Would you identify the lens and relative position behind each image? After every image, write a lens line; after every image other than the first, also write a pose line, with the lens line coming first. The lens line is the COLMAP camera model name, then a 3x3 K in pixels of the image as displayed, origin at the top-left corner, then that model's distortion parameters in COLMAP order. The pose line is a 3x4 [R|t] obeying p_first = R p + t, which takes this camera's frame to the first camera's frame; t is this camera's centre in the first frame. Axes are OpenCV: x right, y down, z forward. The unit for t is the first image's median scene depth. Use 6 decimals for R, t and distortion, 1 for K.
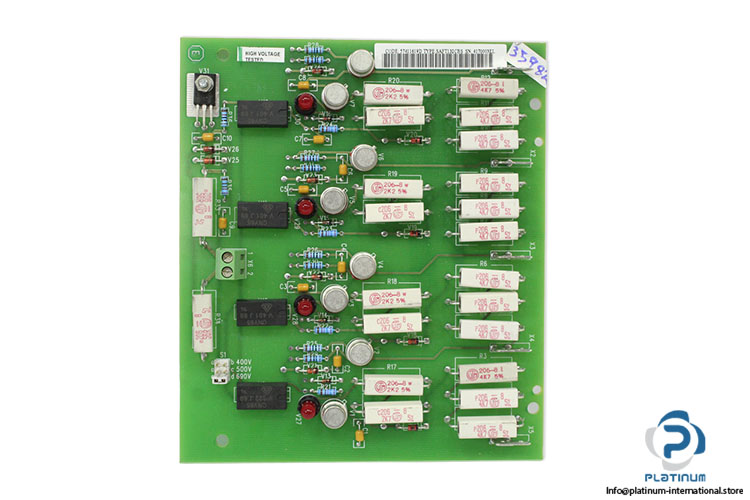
lens RADIAL K [[1201.9, 0, 374.0], [0, 1201.9, 250.9], [0, 0, 1]] dist [-0.073227, 0.000000]
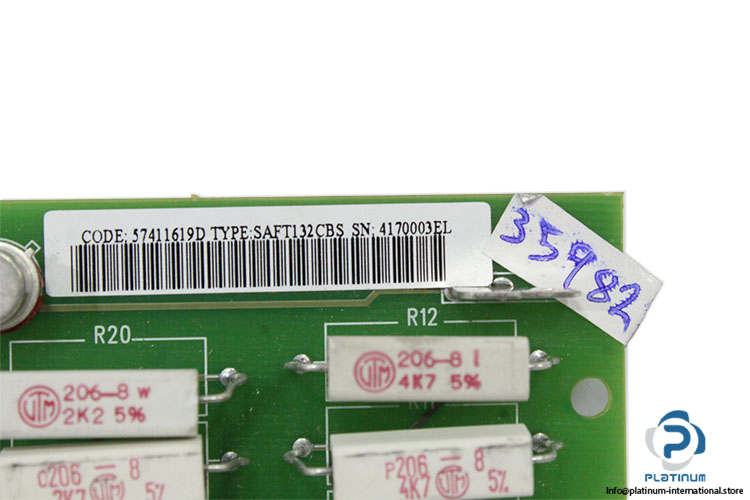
lens RADIAL K [[1903.1, 0, 374.5], [0, 1903.1, 250.0], [0, 0, 1]] dist [-0.121535, 0.000000]
pose [[0.999725, -0.019392, 0.013159, 0.075702], [0.019755, 0.999410, -0.028097, -0.148693], [-0.012606, 0.028349, 0.999519, 0.529260]]
